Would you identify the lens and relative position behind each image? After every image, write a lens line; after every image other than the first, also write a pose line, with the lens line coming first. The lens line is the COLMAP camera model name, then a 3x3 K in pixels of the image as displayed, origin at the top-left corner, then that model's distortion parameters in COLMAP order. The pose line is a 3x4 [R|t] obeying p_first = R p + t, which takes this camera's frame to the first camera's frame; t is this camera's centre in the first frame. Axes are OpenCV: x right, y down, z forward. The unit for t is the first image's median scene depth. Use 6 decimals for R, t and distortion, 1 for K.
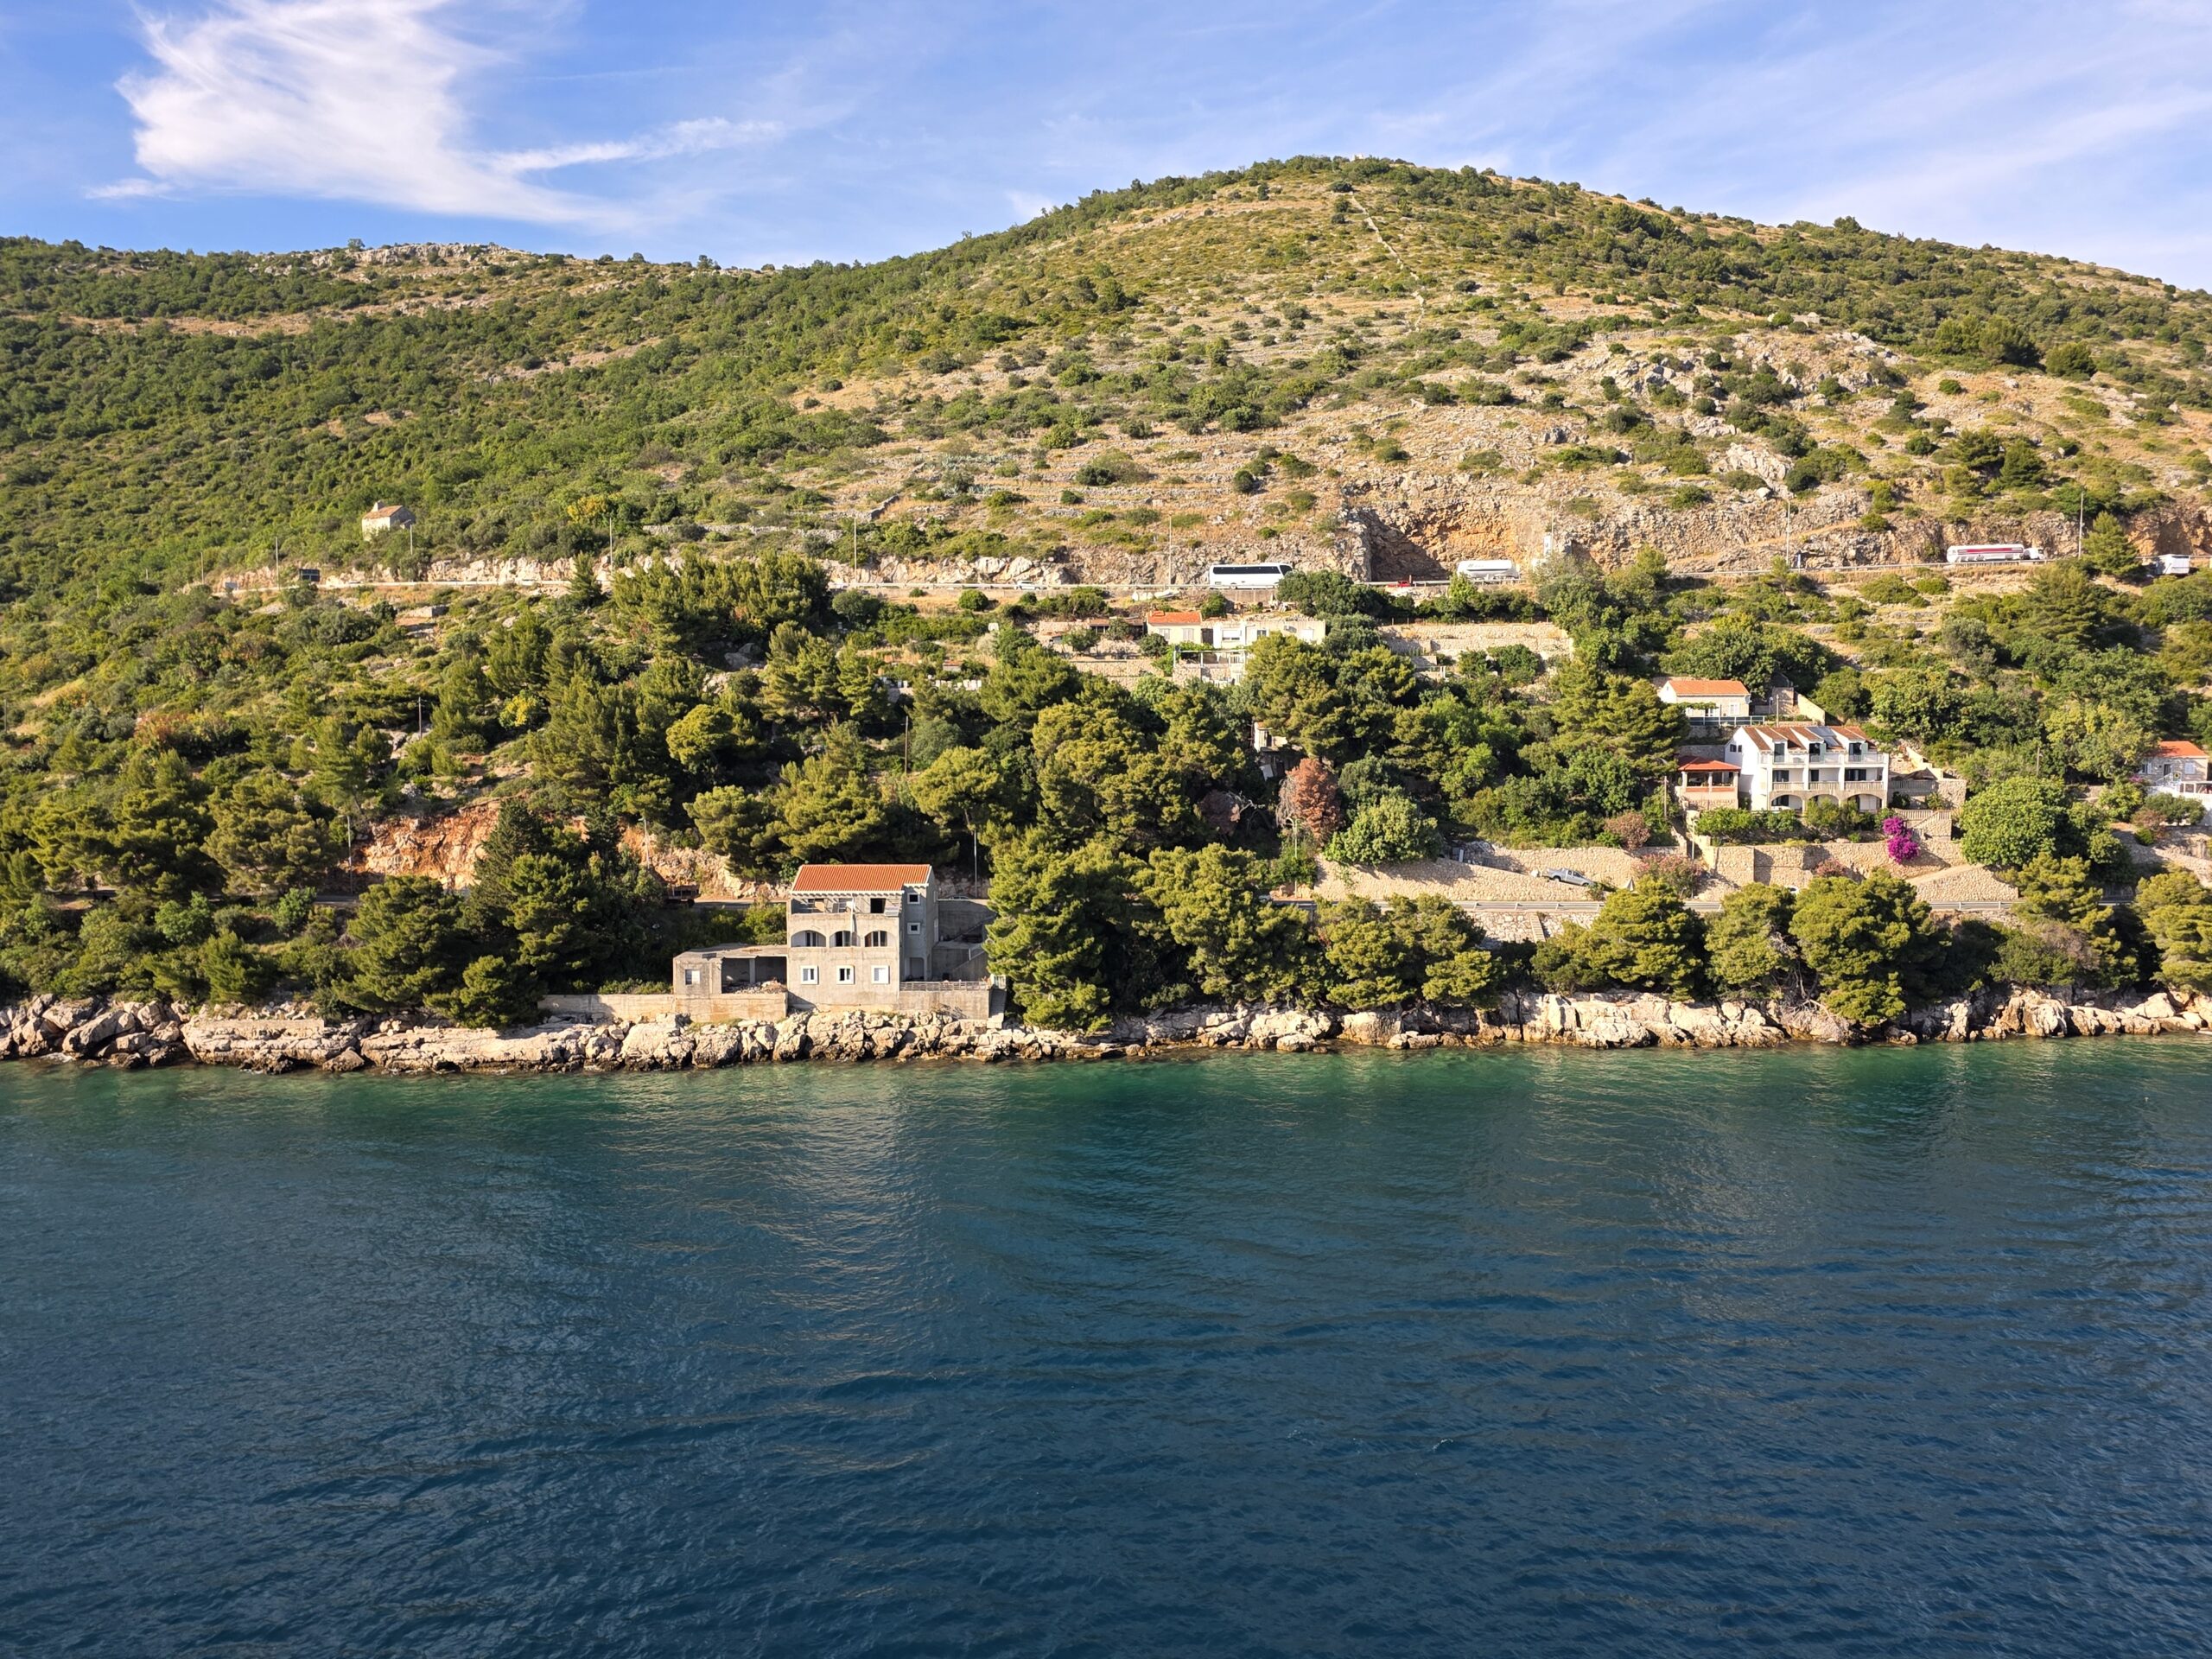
lens RADIAL K [[1674.1, 0, 1106.0], [0, 1674.1, 829.5], [0, 0, 1]] dist [0.065146, -0.043663]
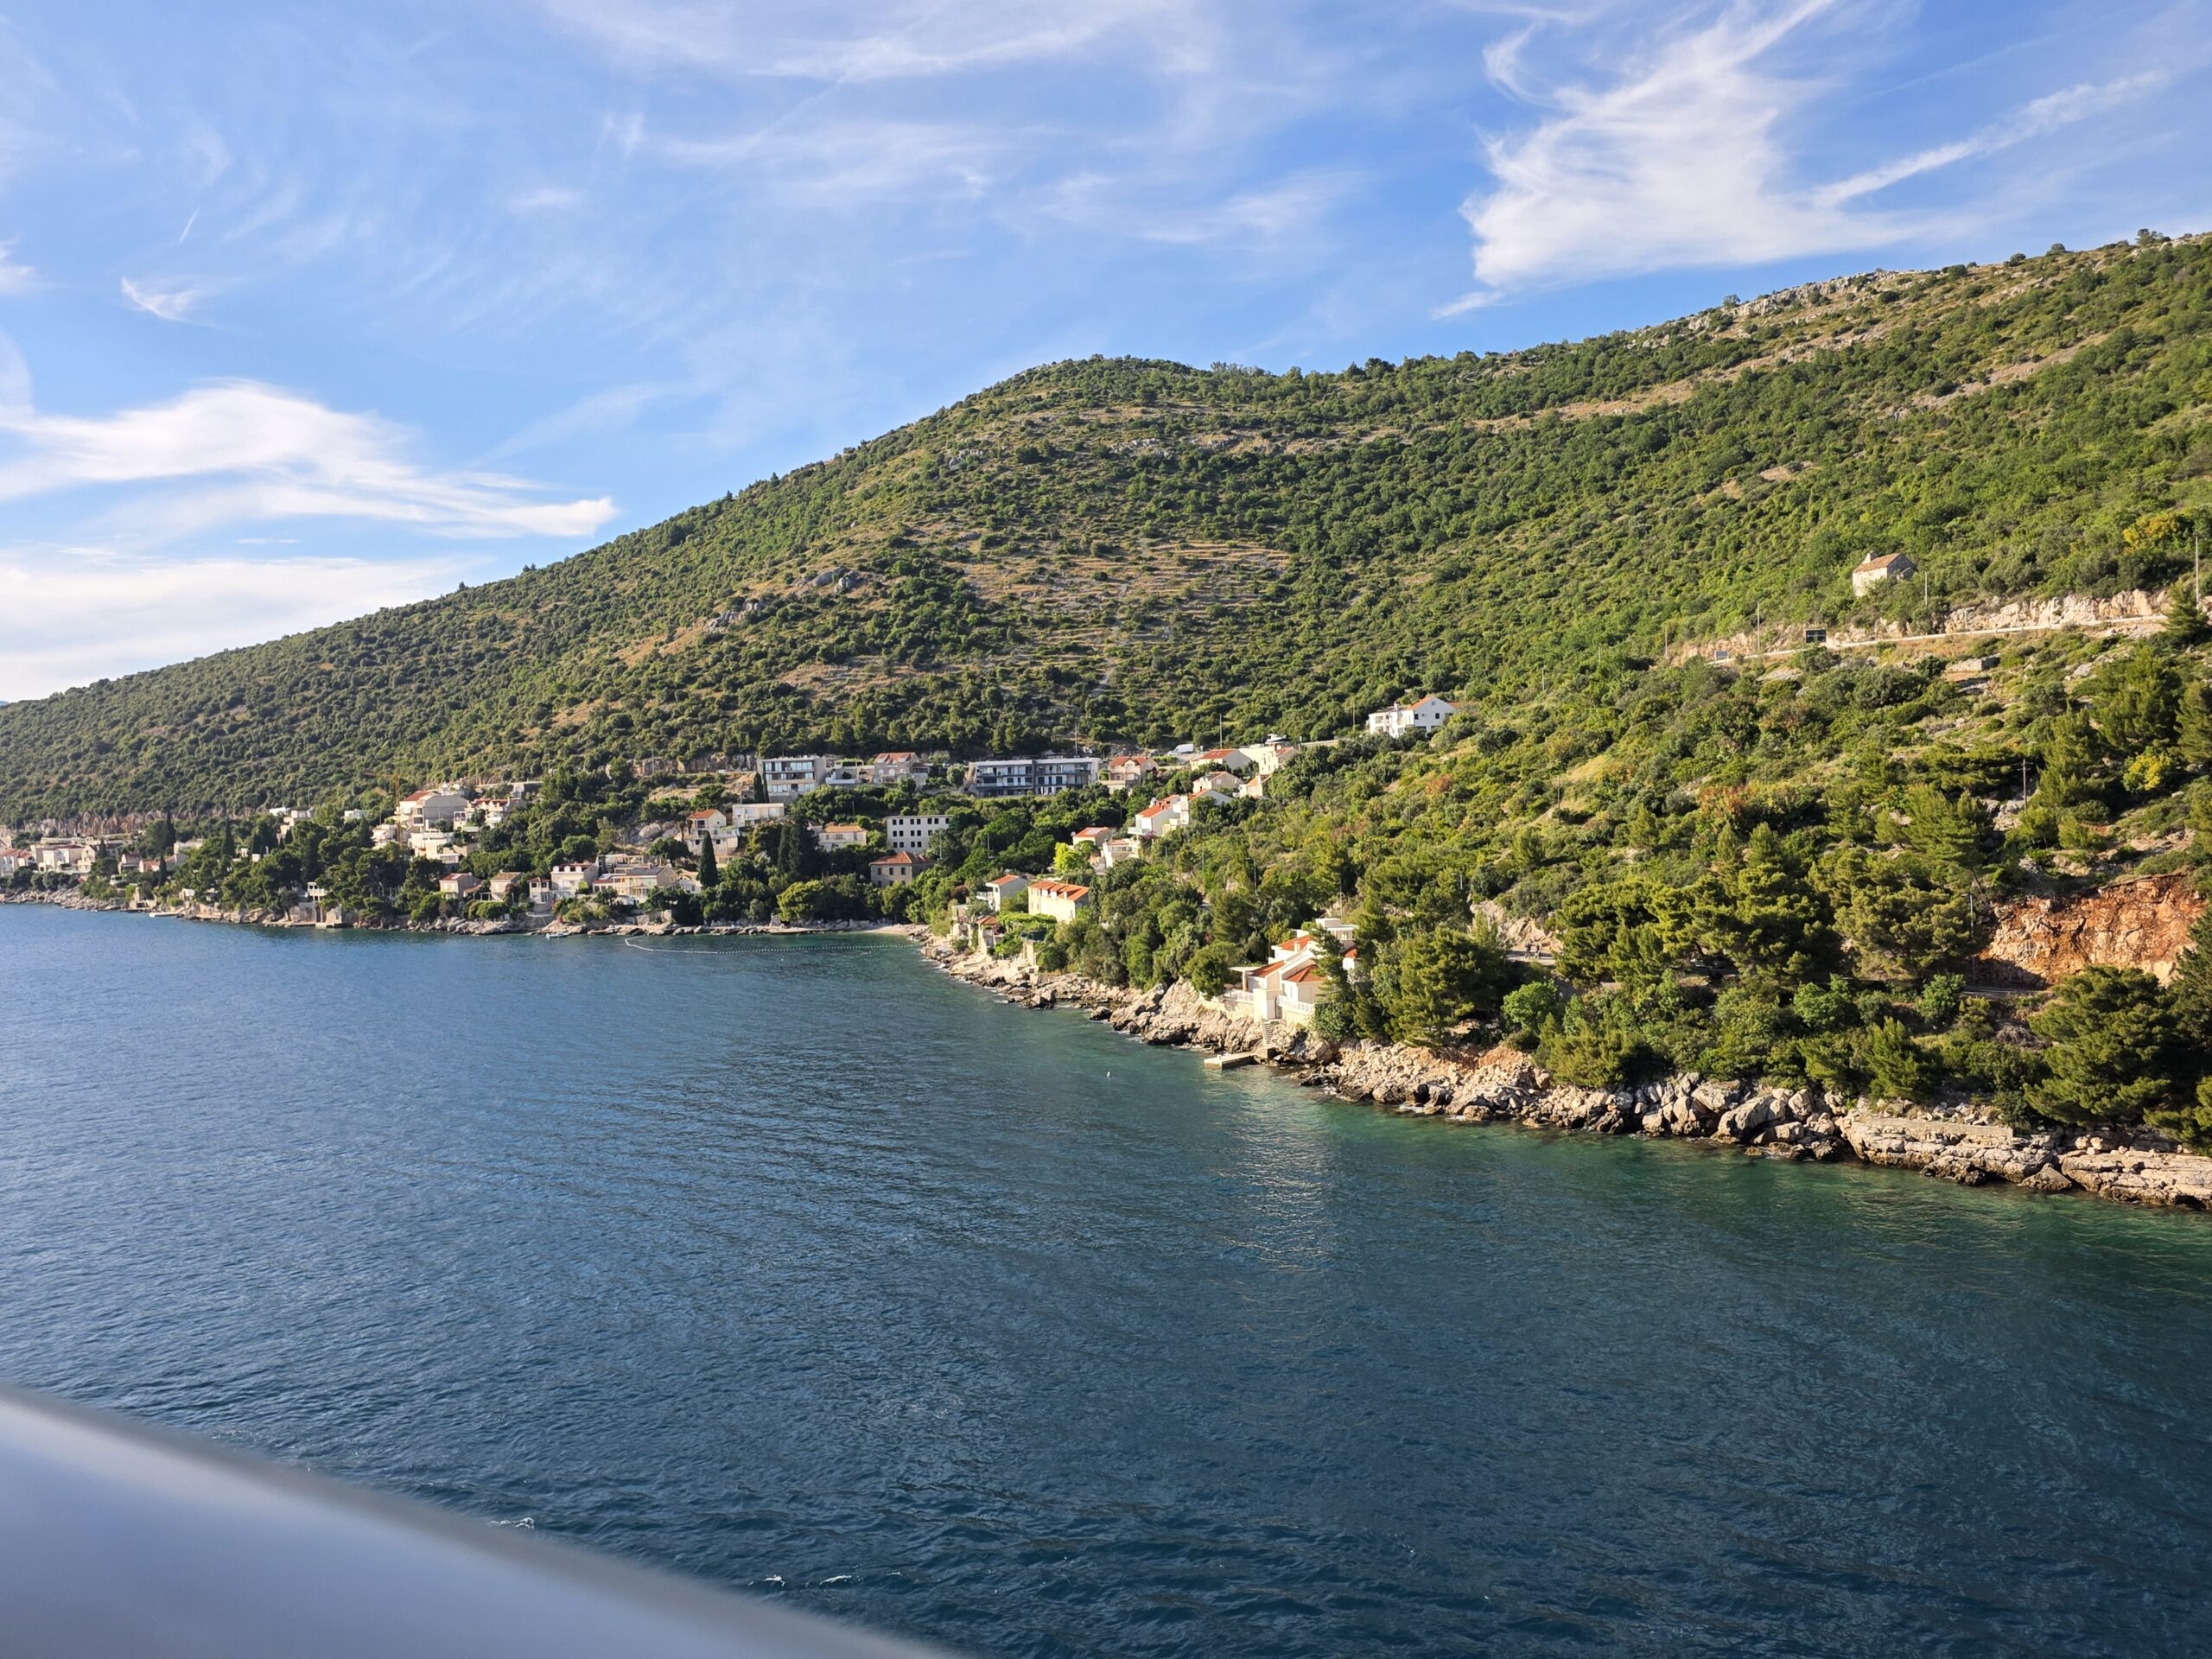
lens RADIAL K [[1835.9, 0, 1106.0], [0, 1835.9, 829.5], [0, 0, 1]] dist [-0.002123, 0.000826]
pose [[0.766194, -0.007864, -0.642562, -0.140012], [-0.021868, 0.999027, -0.038303, 0.003460], [0.642237, 0.043399, 0.765276, -0.017265]]
